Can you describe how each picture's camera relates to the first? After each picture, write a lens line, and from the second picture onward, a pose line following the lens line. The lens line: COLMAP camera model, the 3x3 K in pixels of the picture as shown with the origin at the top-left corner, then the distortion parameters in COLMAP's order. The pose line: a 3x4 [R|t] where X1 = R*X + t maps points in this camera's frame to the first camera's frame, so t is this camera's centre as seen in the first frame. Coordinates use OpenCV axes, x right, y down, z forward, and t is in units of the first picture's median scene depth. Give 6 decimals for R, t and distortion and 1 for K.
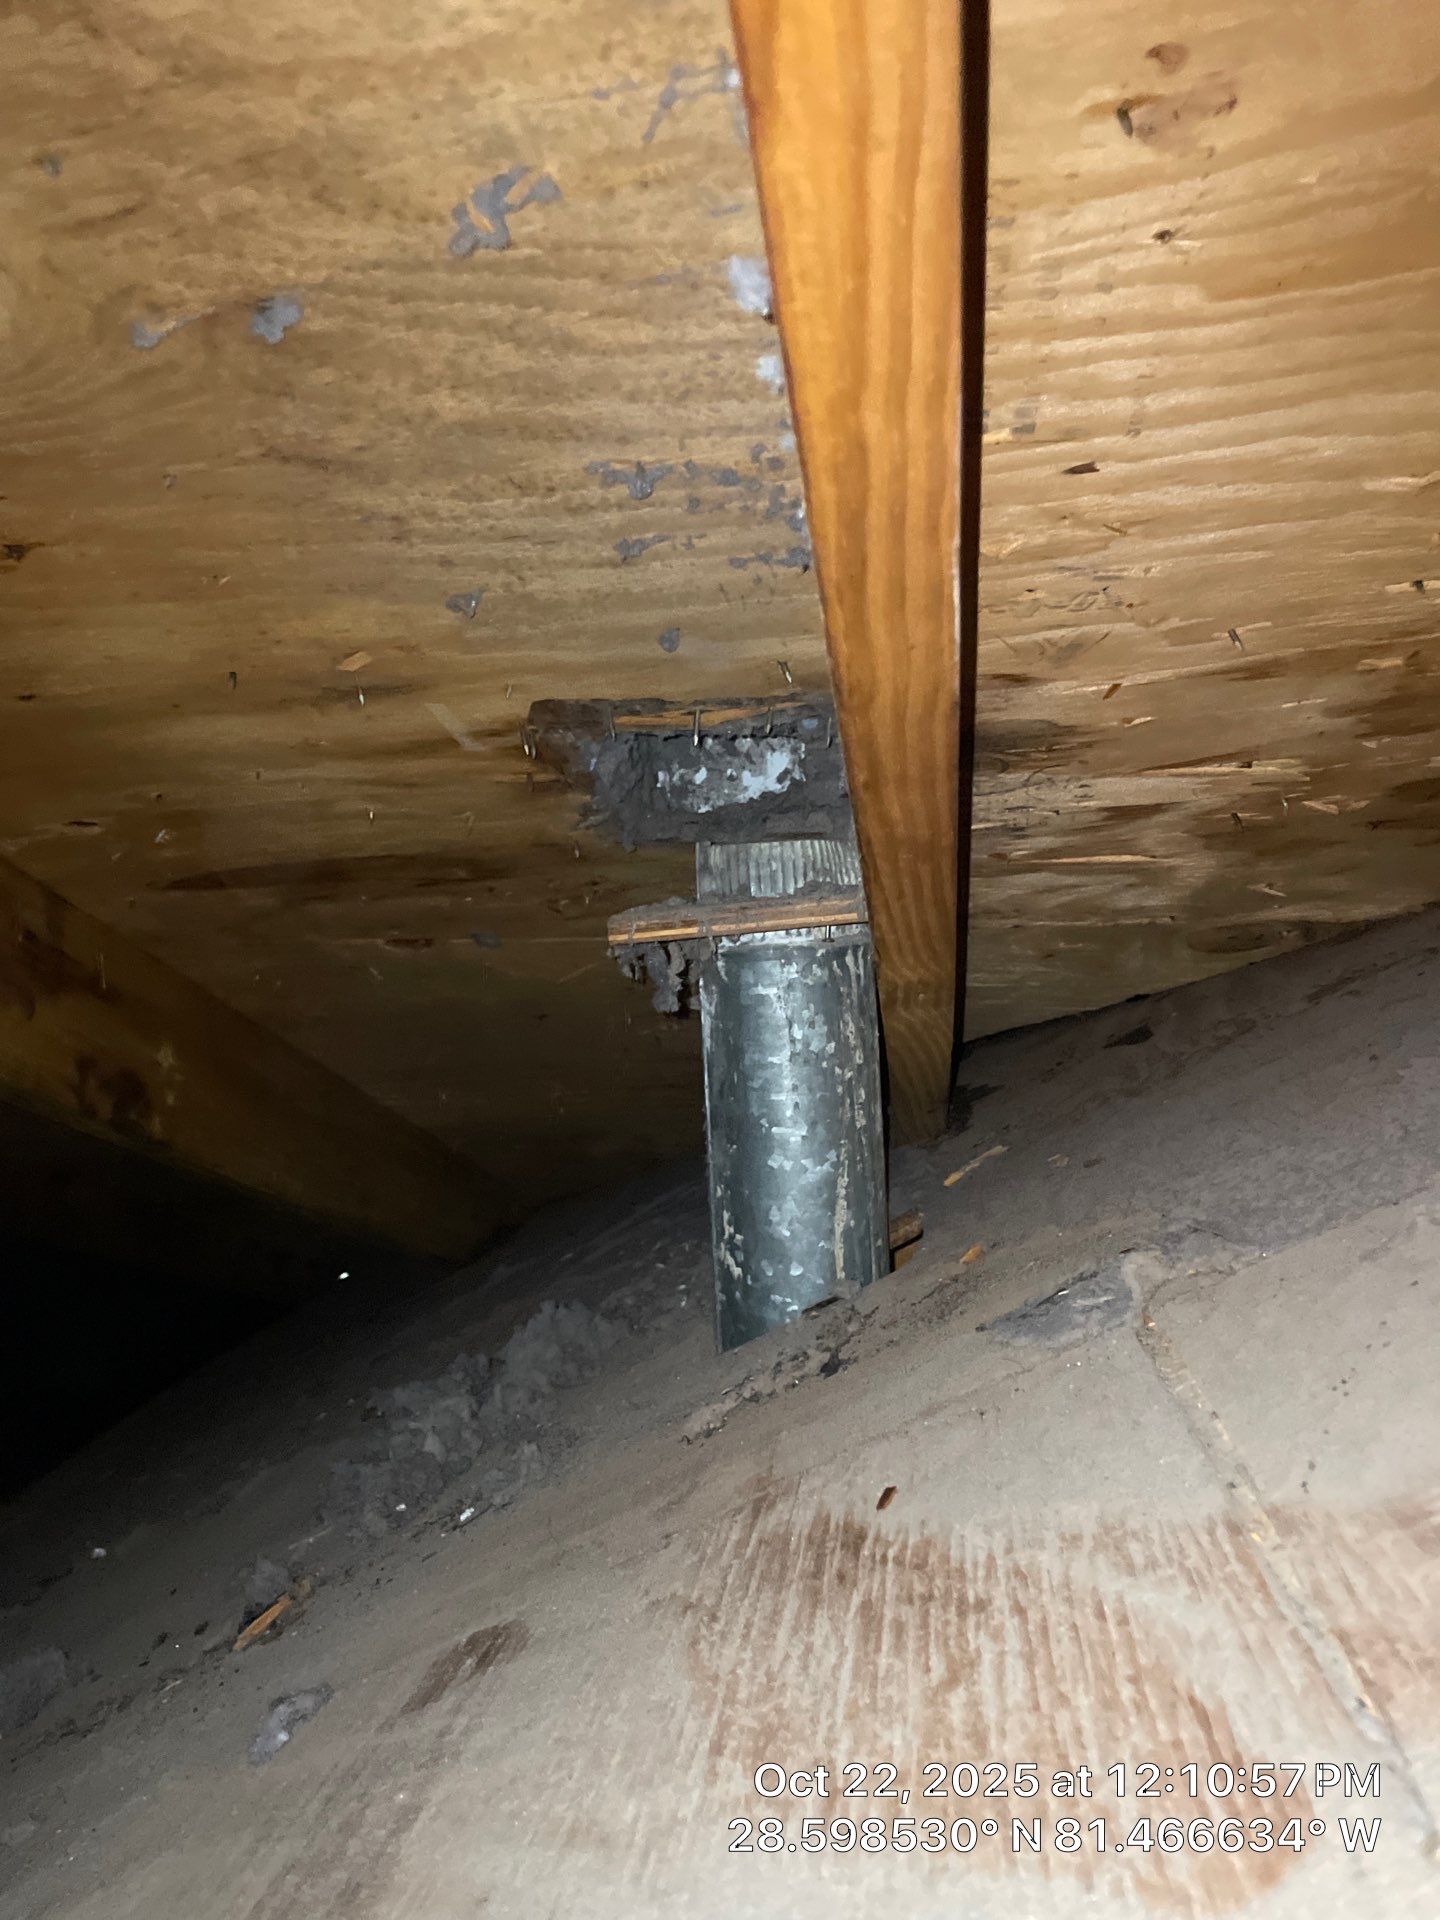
lens RADIAL K [[775.1, 0, 723.6], [0, 775.1, 959.9], [0, 0, 1]] dist [-0.001431, -0.000590]
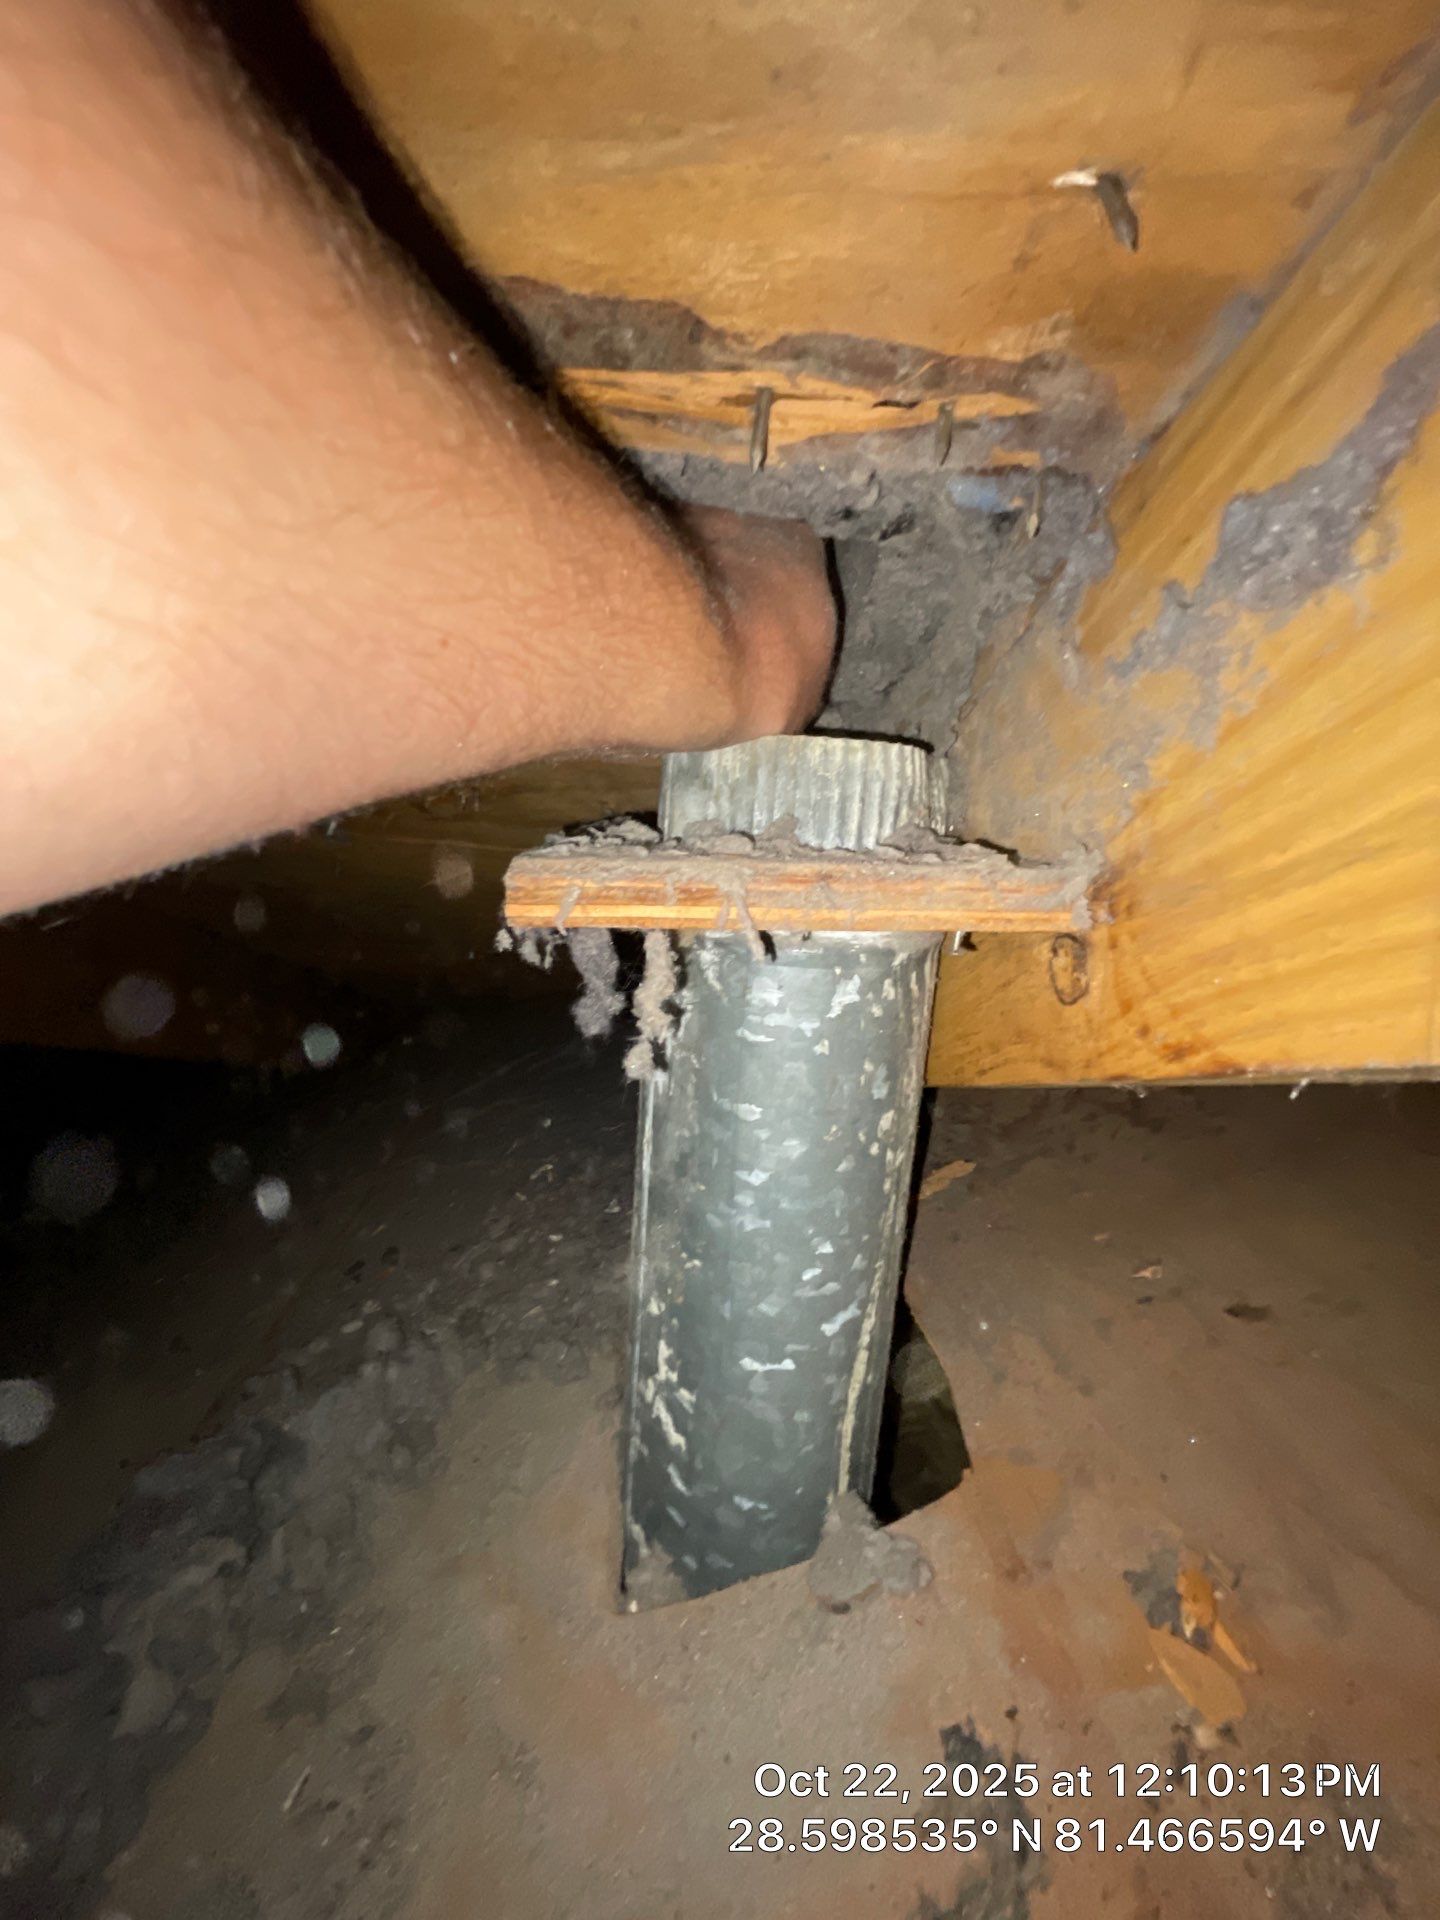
lens RADIAL K [[748.1, 0, 726.7], [0, 748.1, 968.3], [0, 0, 1]] dist [-0.017554, -0.000112]
pose [[0.981250, 0.079970, 0.175365, -0.086675], [-0.099459, 0.989453, 0.105308, -0.046096], [-0.165094, -0.120775, 0.978855, 0.500680]]
